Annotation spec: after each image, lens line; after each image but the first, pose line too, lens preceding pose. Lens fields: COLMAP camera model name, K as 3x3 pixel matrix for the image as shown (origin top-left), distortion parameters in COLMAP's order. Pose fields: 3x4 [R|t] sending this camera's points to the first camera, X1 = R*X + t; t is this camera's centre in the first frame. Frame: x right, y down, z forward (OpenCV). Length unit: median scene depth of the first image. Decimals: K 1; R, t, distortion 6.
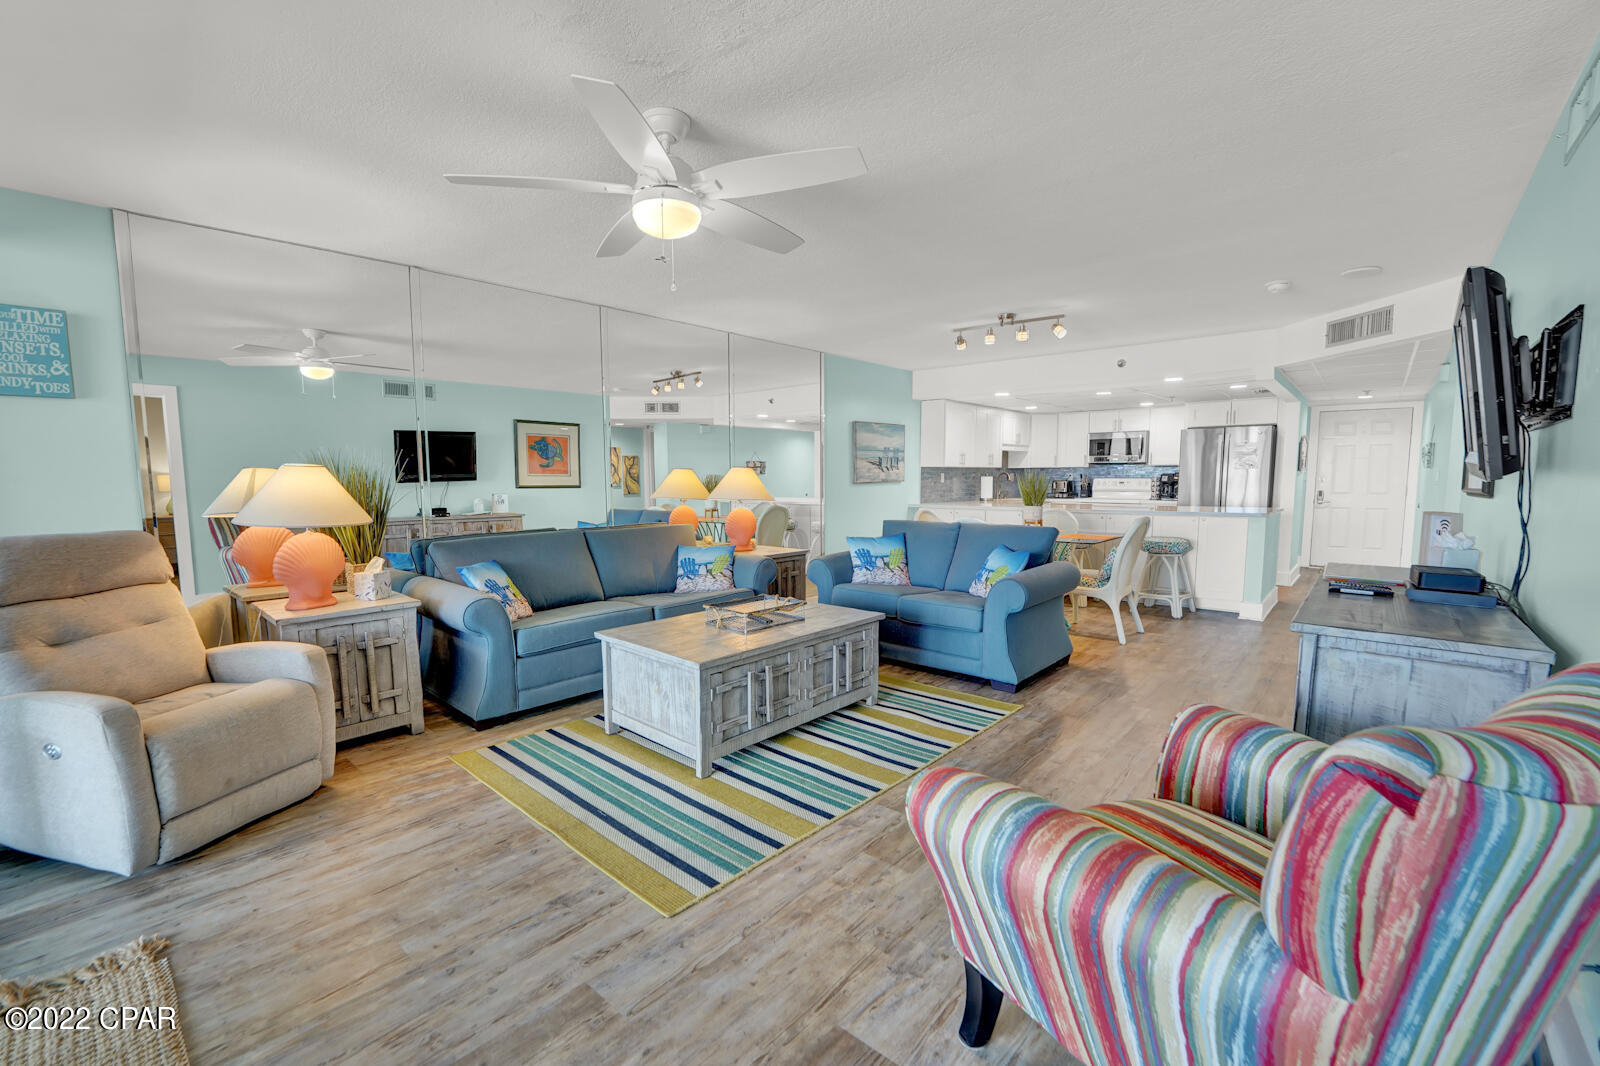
lens RADIAL K [[683.3, 0, 771.9], [0, 683.3, 544.6], [0, 0, 1]] dist [-0.032305, 0.003122]
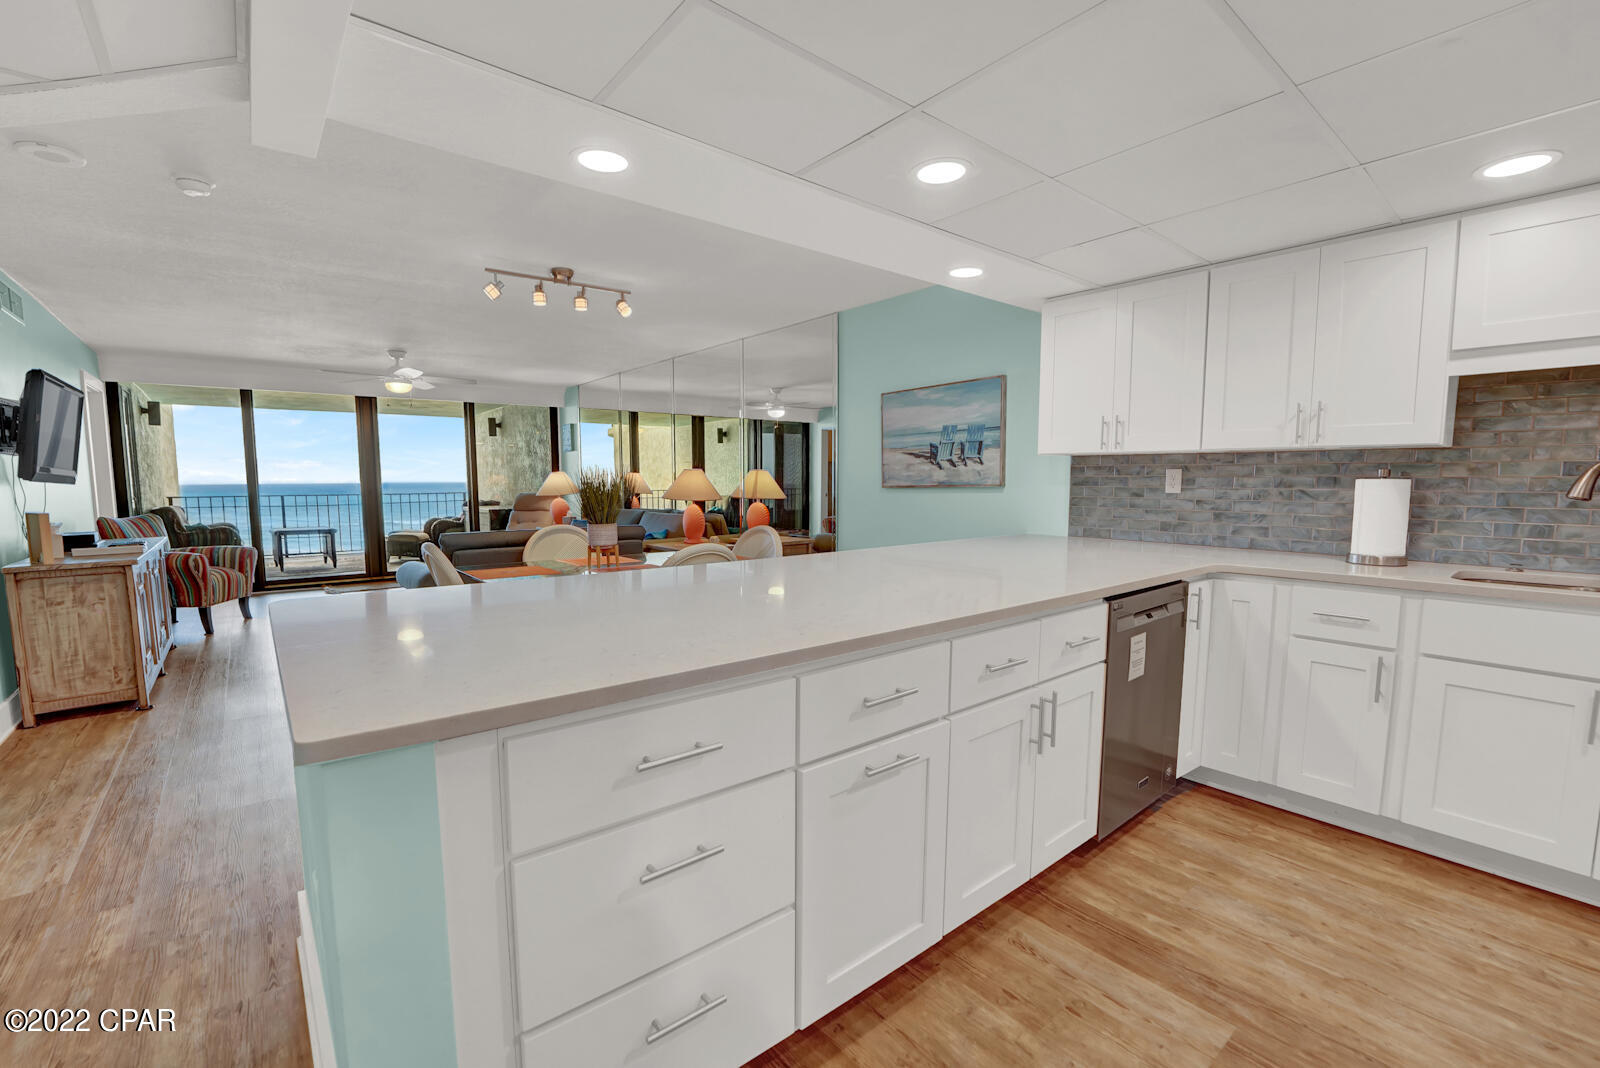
lens RADIAL K [[683.3, 0, 788.3], [0, 683.3, 552.3], [0, 0, 1]] dist [-0.032305, 0.003122]
pose [[-0.152761, 0.114575, -0.981599, 1.072994], [-0.092906, 0.987193, 0.129687, -0.141447], [0.983886, 0.111007, -0.140160, 1.364454]]
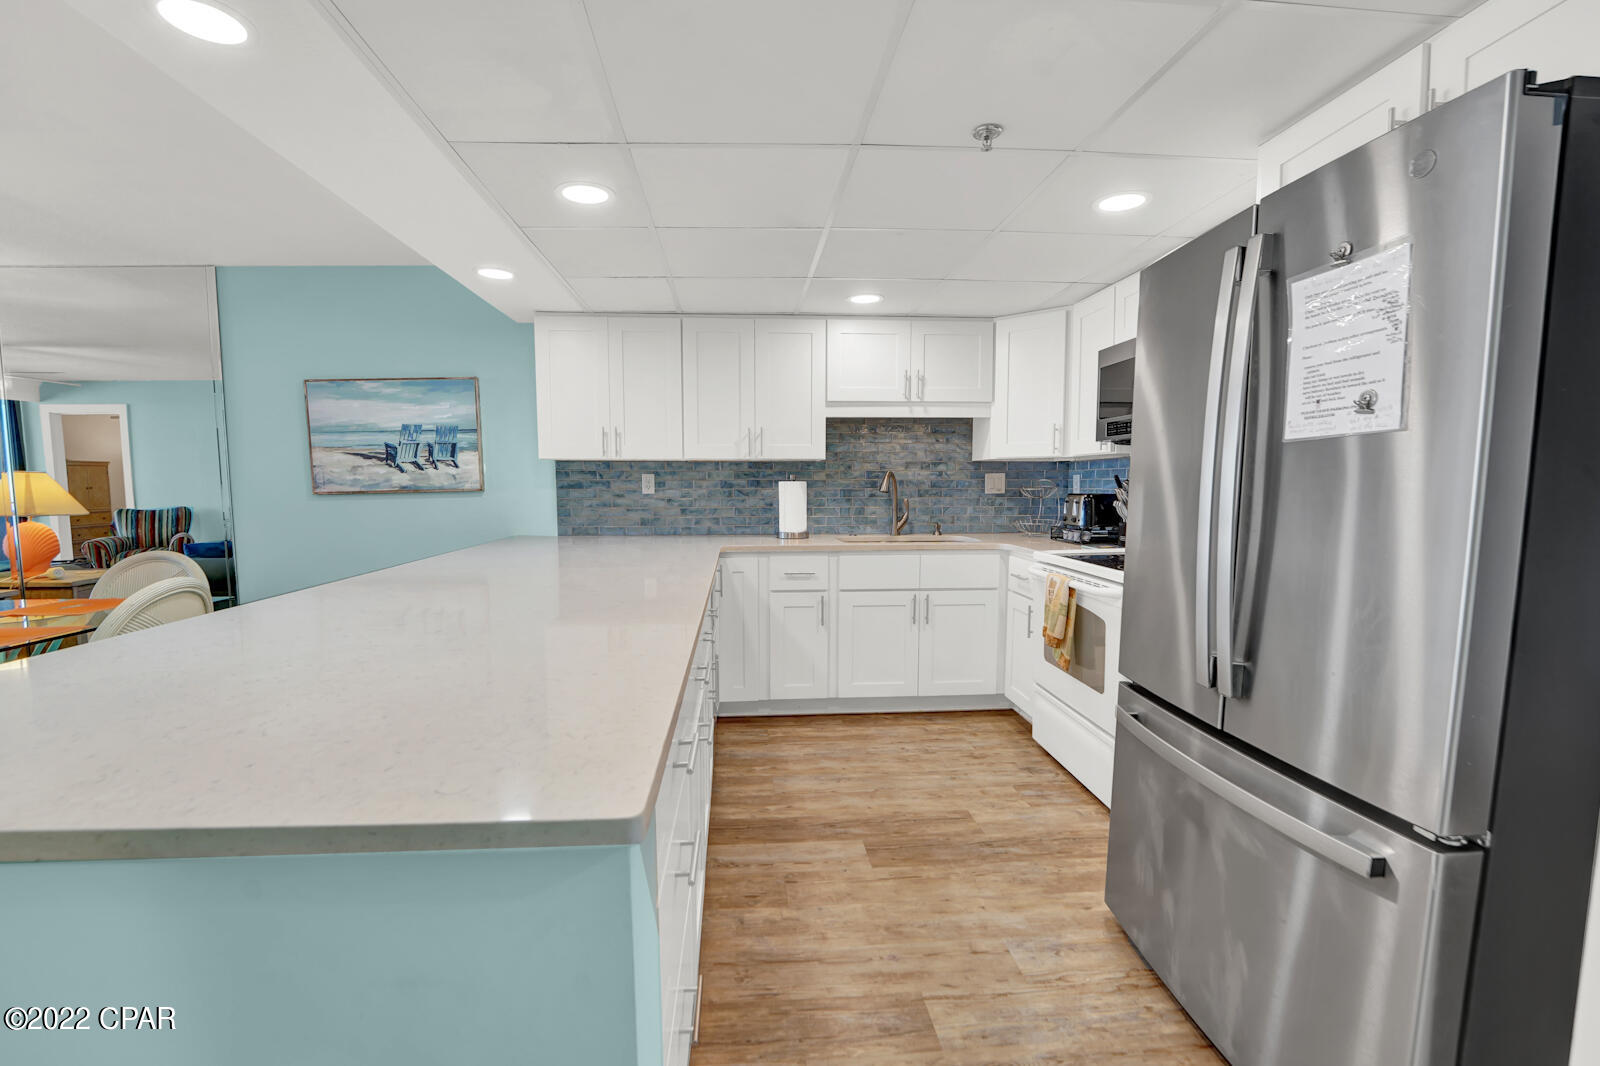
lens RADIAL K [[683.3, 0, 794.8], [0, 683.3, 548.9], [0, 0, 1]] dist [-0.032305, 0.003122]
pose [[0.727783, 0.074635, -0.681734, 1.044645], [-0.071337, 0.996907, 0.032984, -0.122772], [0.682087, 0.024628, 0.730856, 1.175931]]
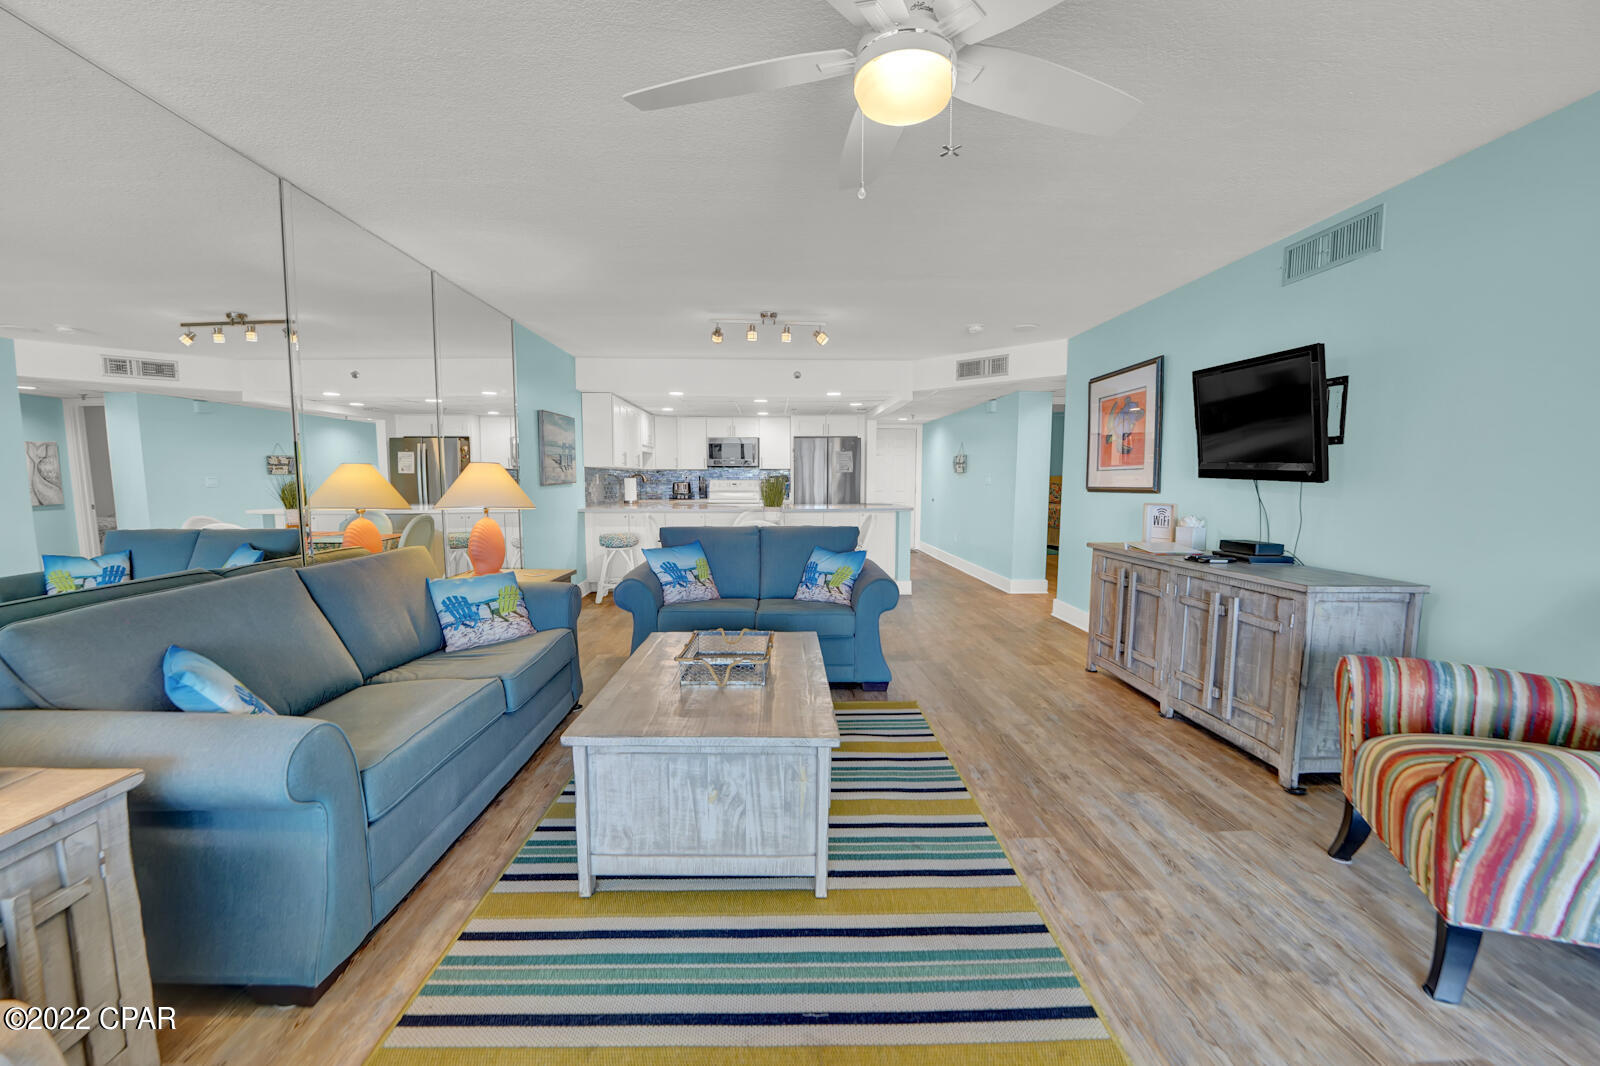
lens RADIAL K [[683.3, 0, 795.9], [0, 683.3, 538.2], [0, 0, 1]] dist [-0.032305, 0.003122]
pose [[0.710048, -0.055236, 0.701984, -0.329613], [0.064572, 0.997826, 0.013201, -0.023452], [-0.701186, 0.035955, 0.712071, 0.275553]]
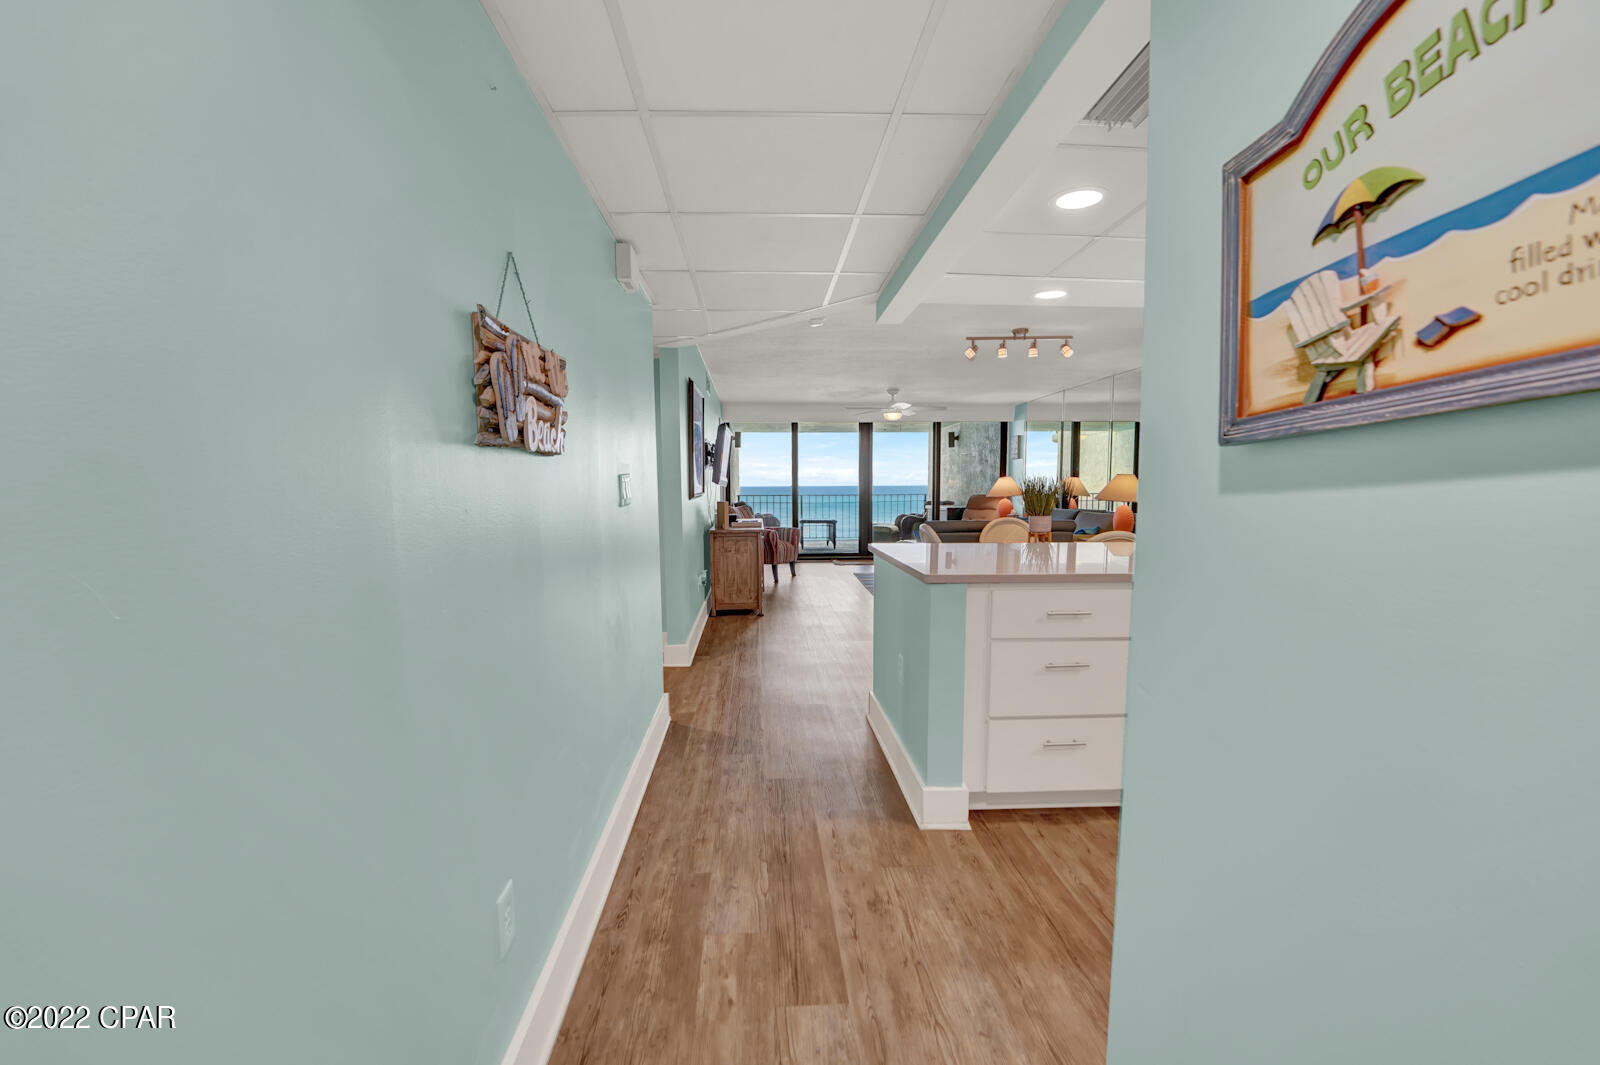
lens RADIAL K [[668.3, 0, 790.9], [0, 668.3, 549.6], [0, 0, 1]] dist [-0.030337, 0.000419]
pose [[-0.703963, 0.082490, -0.705430, 1.320512], [-0.055772, 0.983745, 0.170691, -0.155149], [0.708043, 0.159503, -0.687920, 1.476950]]
